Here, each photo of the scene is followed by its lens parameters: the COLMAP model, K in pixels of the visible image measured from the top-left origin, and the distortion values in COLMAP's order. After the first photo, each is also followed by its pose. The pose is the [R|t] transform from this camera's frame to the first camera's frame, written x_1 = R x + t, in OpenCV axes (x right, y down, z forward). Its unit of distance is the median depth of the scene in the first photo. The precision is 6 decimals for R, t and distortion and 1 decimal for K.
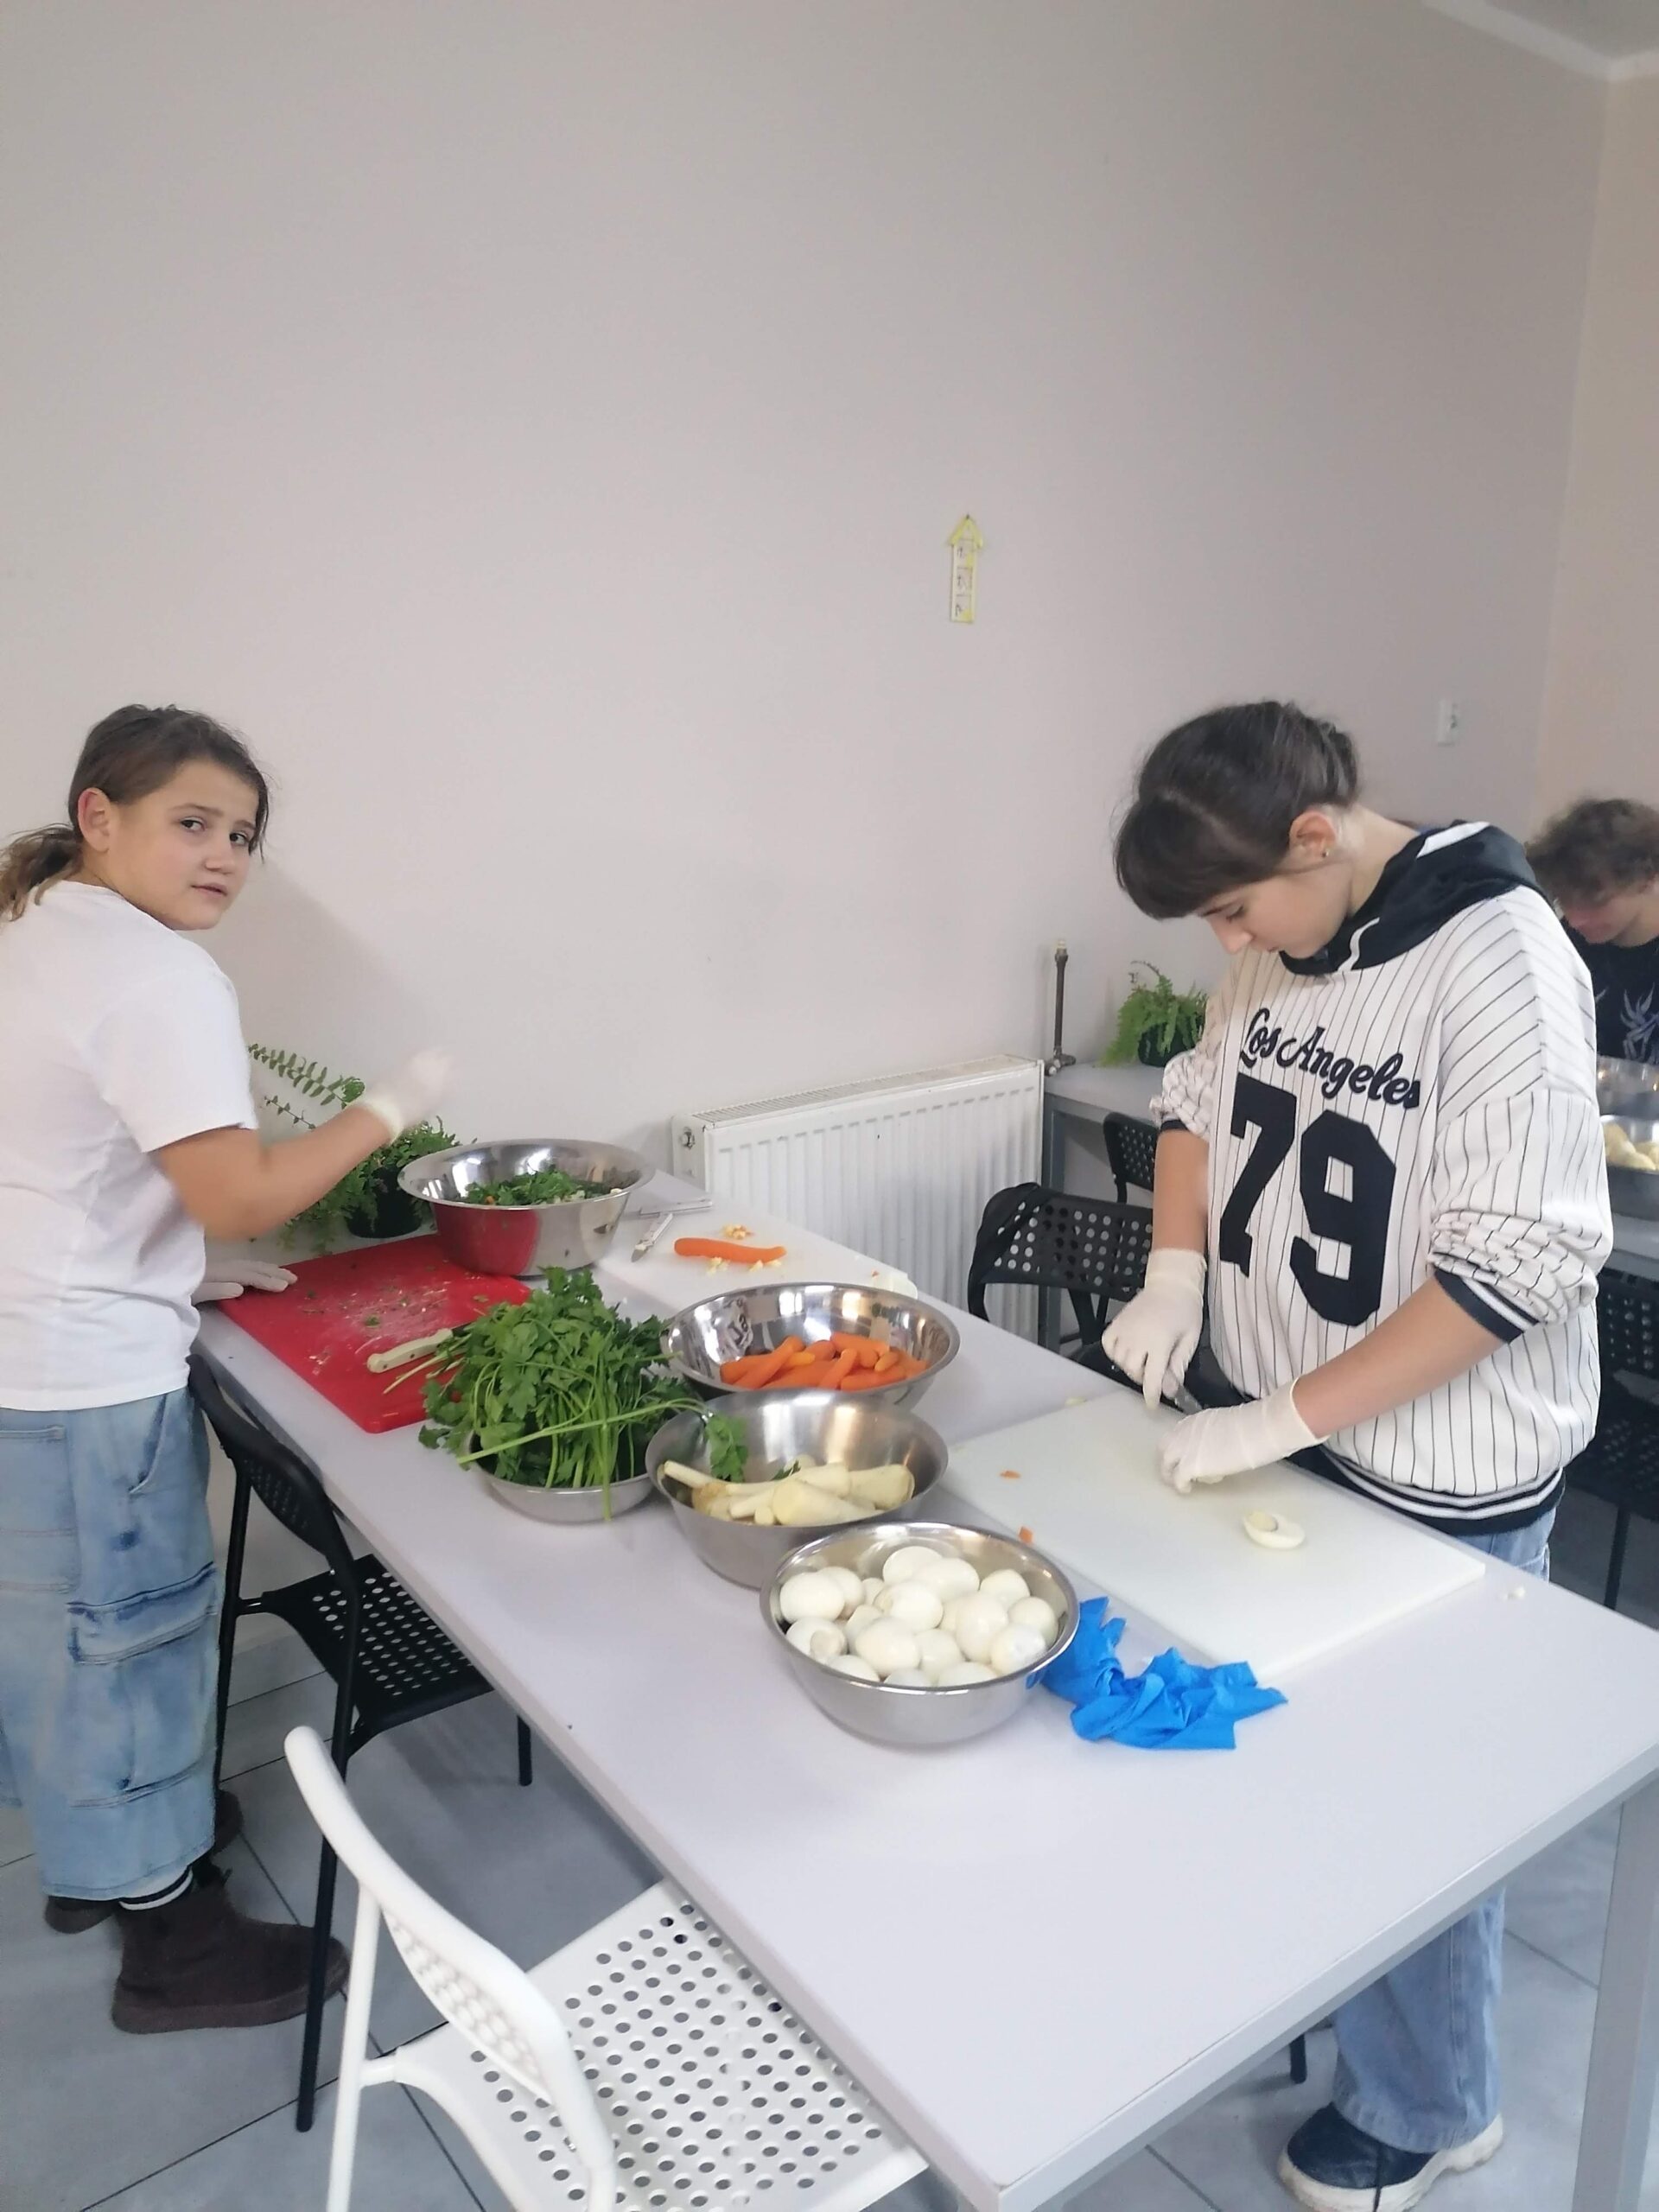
lens RADIAL K [[1586.8, 0, 829.5], [0, 1586.8, 1106.0], [0, 0, 1]] dist [0.002181, -0.037701]
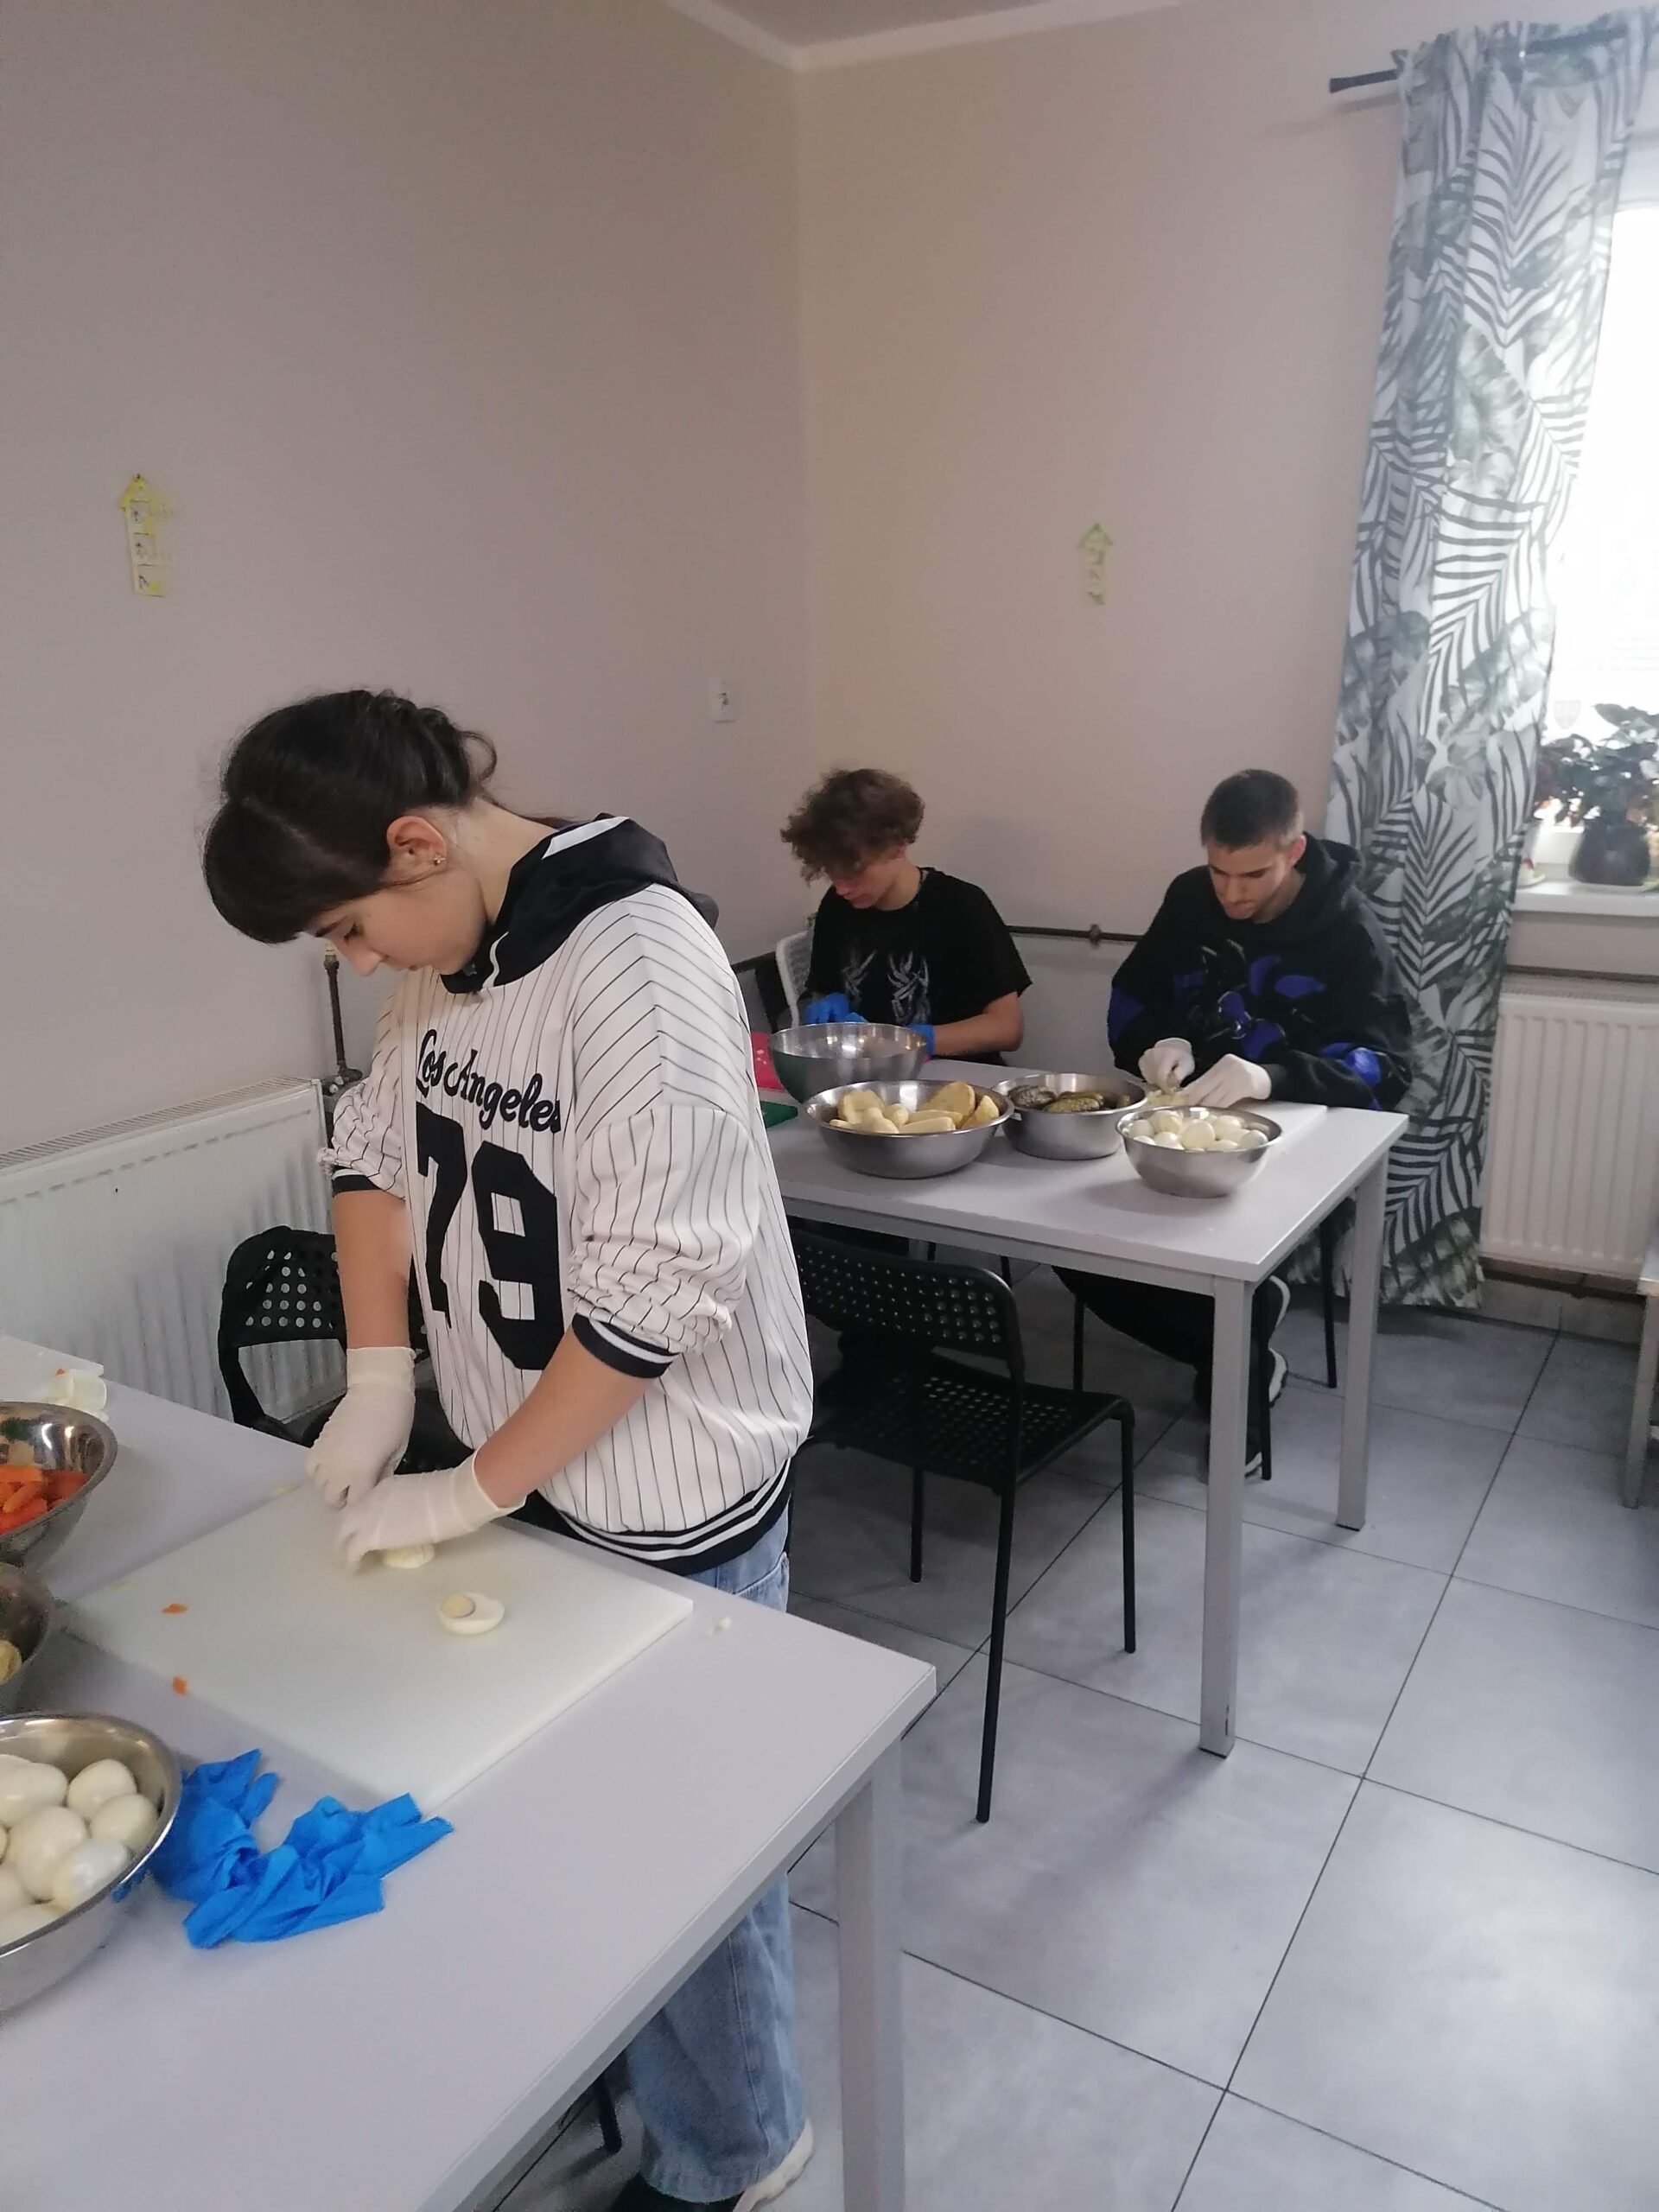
lens RADIAL K [[1651.0, 0, 822.5], [0, 1651.0, 1137.3], [0, 0, 1]] dist [0.058492, -0.183178]
pose [[0.913224, -0.118673, 0.389793, 0.119902], [0.110993, 0.992922, 0.042258, -0.018304], [-0.392049, 0.004674, 0.919932, 0.048206]]
